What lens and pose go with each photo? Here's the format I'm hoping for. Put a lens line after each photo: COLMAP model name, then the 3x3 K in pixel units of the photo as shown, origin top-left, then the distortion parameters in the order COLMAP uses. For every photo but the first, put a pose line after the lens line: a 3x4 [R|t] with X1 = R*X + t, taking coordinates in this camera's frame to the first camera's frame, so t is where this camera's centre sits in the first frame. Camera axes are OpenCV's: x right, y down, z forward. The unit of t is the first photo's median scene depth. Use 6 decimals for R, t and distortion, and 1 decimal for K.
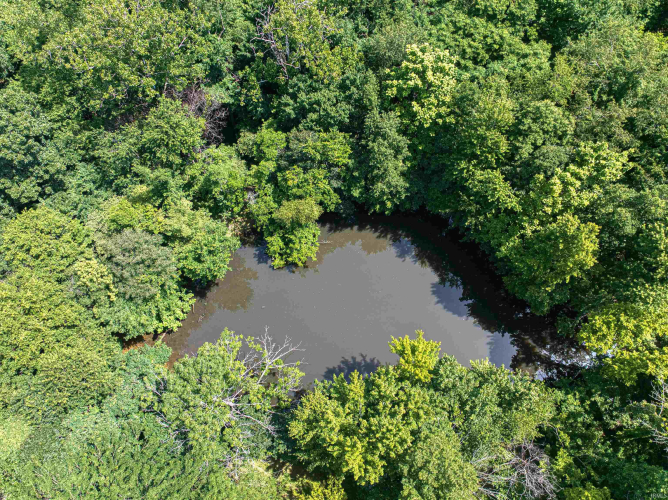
lens RADIAL K [[474.9, 0, 334.0], [0, 474.9, 250.0], [0, 0, 1]] dist [0.029346, -0.047609]
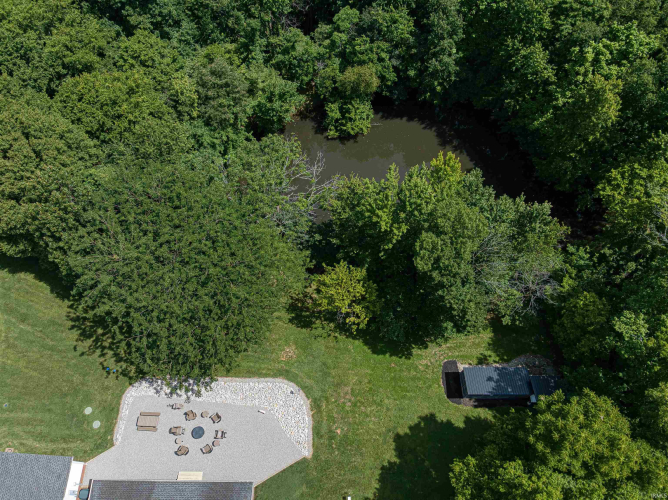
lens RADIAL K [[474.9, 0, 334.0], [0, 474.9, 250.0], [0, 0, 1]] dist [0.029346, -0.047609]
pose [[0.984597, 0.156030, -0.078892, 0.021073], [-0.163010, 0.982371, -0.091514, 0.462891], [0.063222, 0.102965, 0.992674, -0.113558]]
